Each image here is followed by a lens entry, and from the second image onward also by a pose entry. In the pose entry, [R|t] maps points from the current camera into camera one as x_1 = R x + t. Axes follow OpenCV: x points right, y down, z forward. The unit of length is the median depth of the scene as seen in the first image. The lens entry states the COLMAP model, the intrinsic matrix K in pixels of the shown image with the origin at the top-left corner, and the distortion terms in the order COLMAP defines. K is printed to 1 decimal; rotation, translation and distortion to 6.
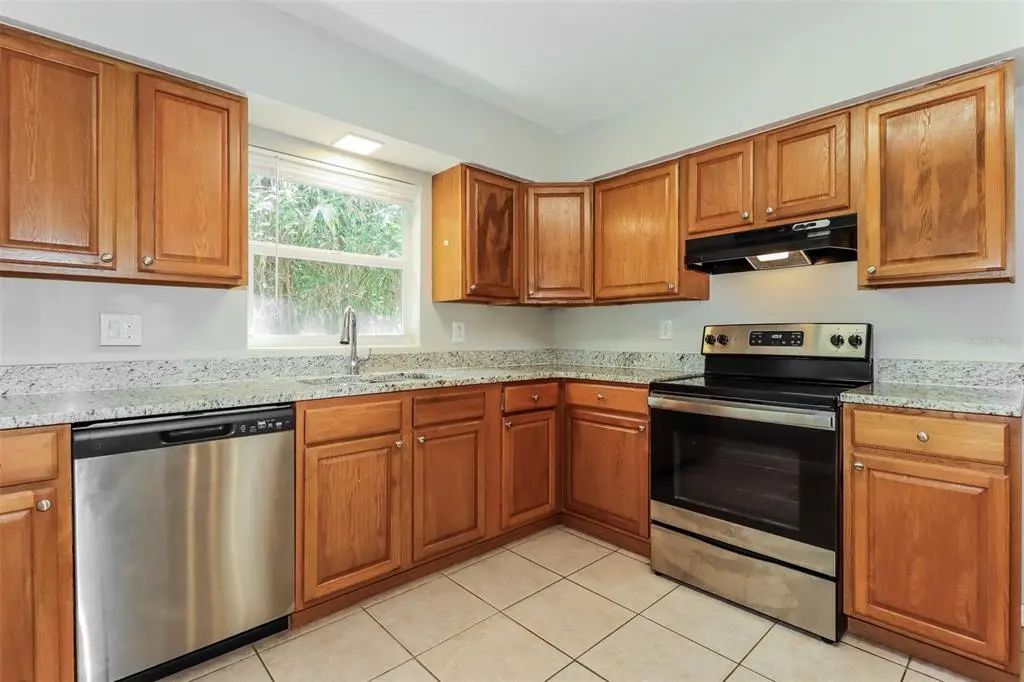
lens RADIAL K [[480.0, 0, 516.7], [0, 480.0, 338.3], [0, 0, 1]] dist [0.004676, -0.001014]
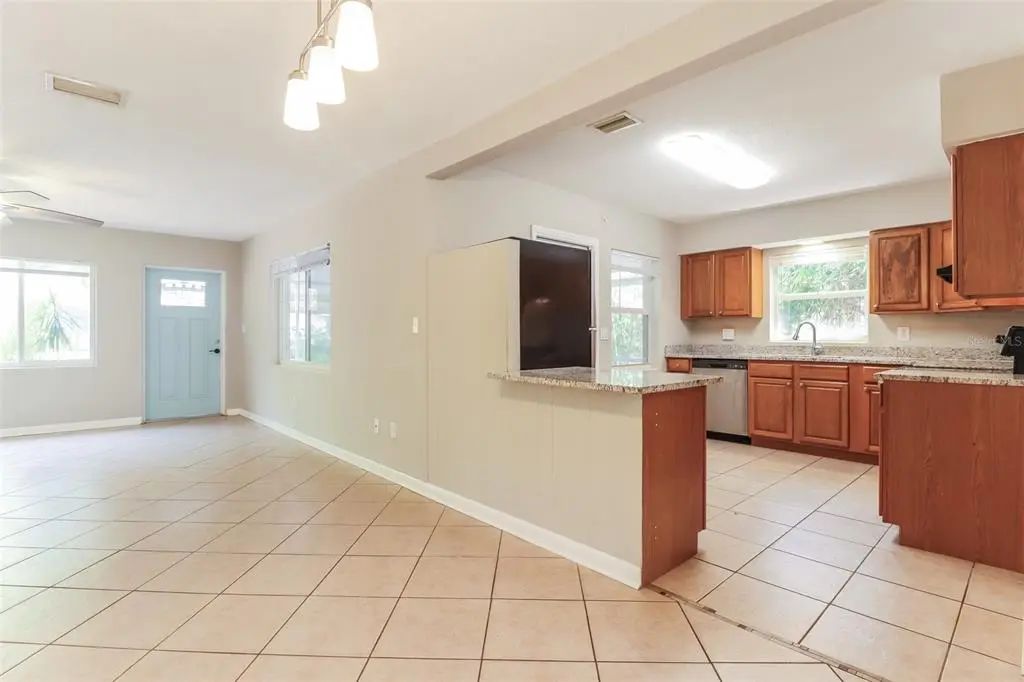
lens RADIAL K [[480.0, 0, 528.2], [0, 480.0, 335.1], [0, 0, 1]] dist [0.004676, -0.001014]
pose [[-0.017813, -0.000384, -0.999841, 2.951857], [-0.007136, 0.999975, -0.000257, -0.000550], [0.999816, 0.007130, -0.017815, -0.270568]]
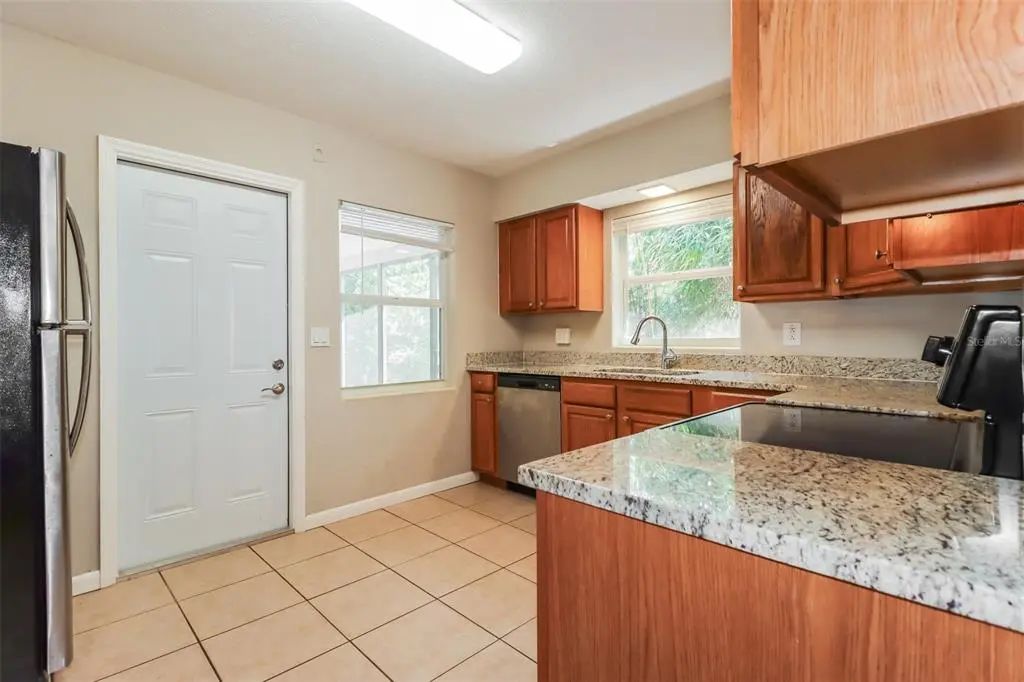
lens RADIAL K [[480.0, 0, 498.1], [0, 480.0, 338.8], [0, 0, 1]] dist [0.004676, -0.001014]
pose [[-0.001731, -0.000361, -0.999998, 1.649975], [-0.003059, 0.999995, -0.000356, -0.005396], [0.999994, 0.003058, -0.001732, 0.982844]]
